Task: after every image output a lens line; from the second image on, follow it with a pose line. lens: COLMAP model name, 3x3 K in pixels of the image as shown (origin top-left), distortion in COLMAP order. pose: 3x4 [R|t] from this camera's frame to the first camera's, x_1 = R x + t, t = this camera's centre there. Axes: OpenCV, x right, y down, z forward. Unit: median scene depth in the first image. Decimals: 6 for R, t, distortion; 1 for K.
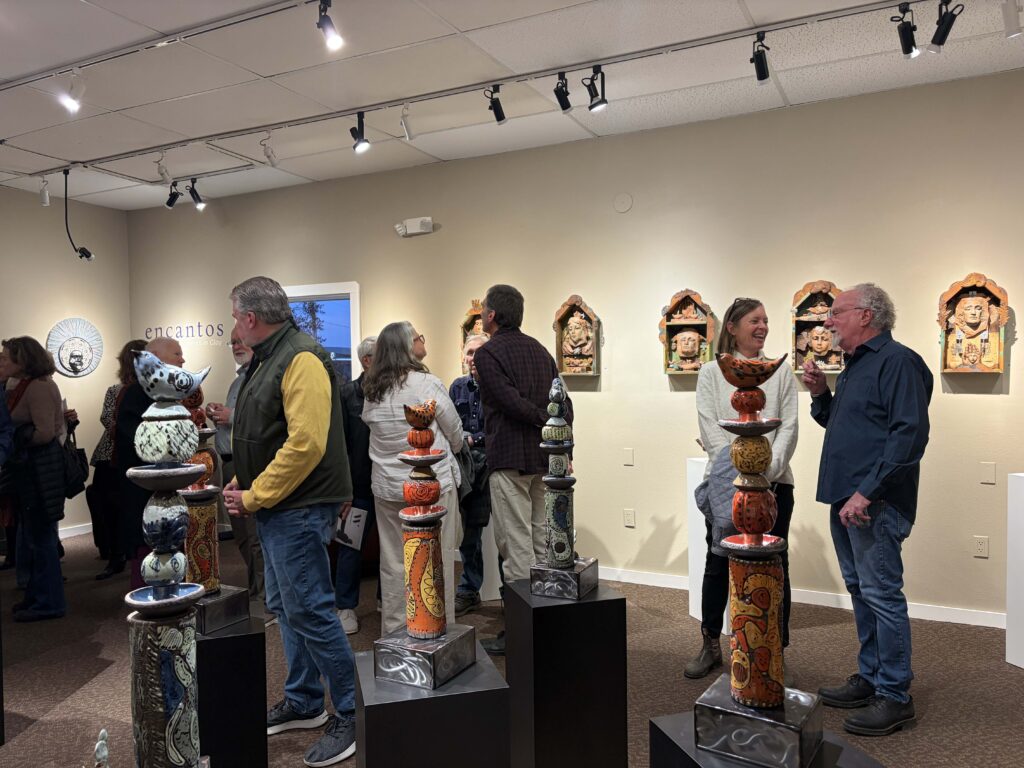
lens RADIAL K [[765.7, 0, 510.6], [0, 765.7, 387.6], [0, 0, 1]] dist [0.009673, 0.002350]
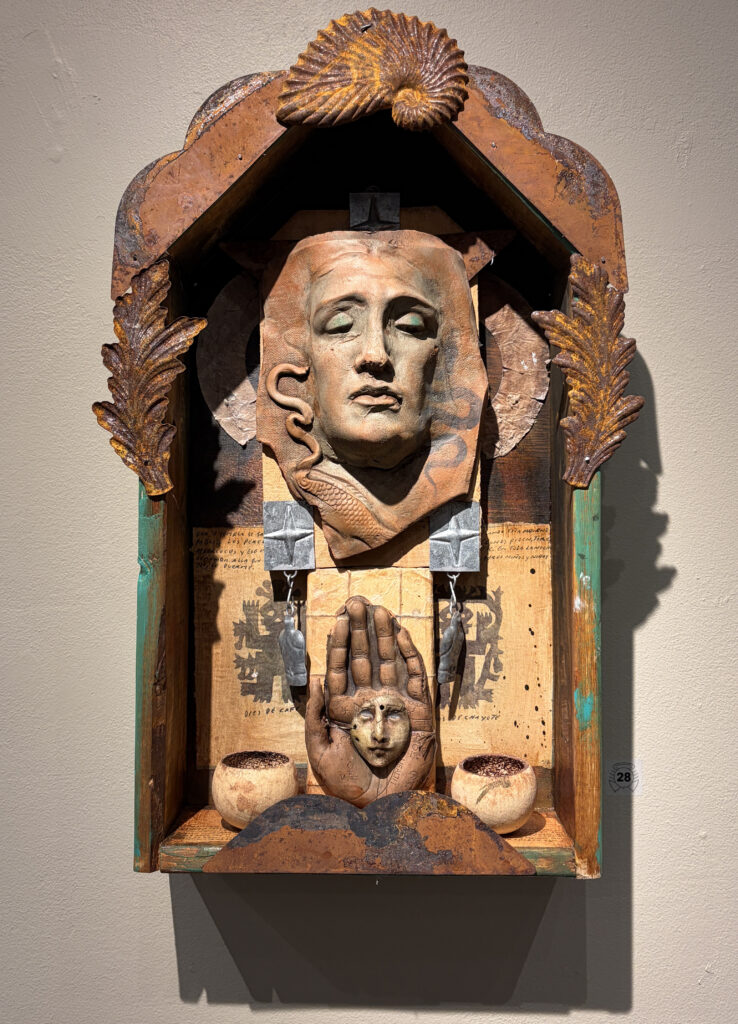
lens RADIAL K [[810.7, 0, 369.3], [0, 810.7, 511.4], [0, 0, 1]] dist [0.004014, 0.000442]
pose [[0.896972, -0.002779, 0.442079, 0.543994], [0.012185, 0.999756, -0.018438, -0.071023], [-0.441920, 0.021925, 0.896787, 0.886203]]
